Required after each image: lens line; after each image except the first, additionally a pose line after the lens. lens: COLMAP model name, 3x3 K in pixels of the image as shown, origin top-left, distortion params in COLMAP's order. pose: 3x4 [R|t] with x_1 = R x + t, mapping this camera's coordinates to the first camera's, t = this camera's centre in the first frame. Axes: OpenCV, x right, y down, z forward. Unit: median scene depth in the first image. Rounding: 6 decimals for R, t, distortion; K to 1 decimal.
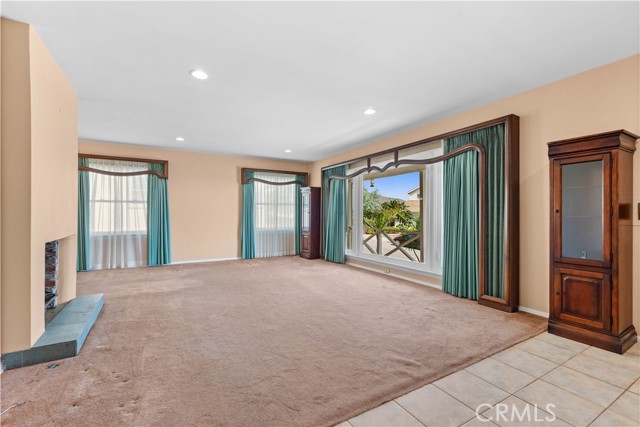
lens RADIAL K [[282.9, 0, 317.4], [0, 282.9, 214.8], [0, 0, 1]] dist [-0.009137, 0.000617]
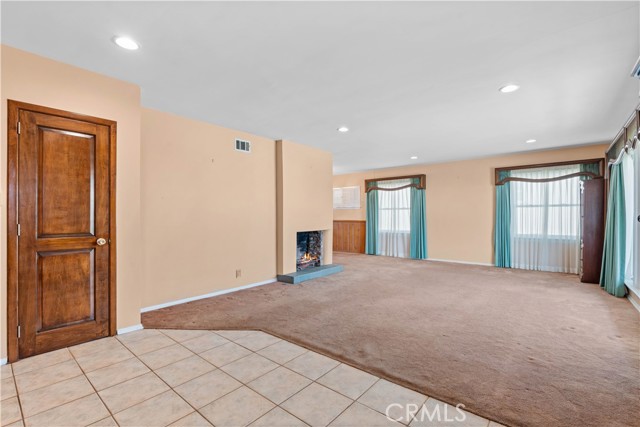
lens RADIAL K [[282.9, 0, 318.5], [0, 282.9, 216.1], [0, 0, 1]] dist [-0.009137, 0.000617]
pose [[0.358099, -0.002263, -0.933681, 0.456458], [-0.000524, 0.999996, -0.002625, -0.007041], [0.933683, 0.001429, 0.358097, 0.145732]]
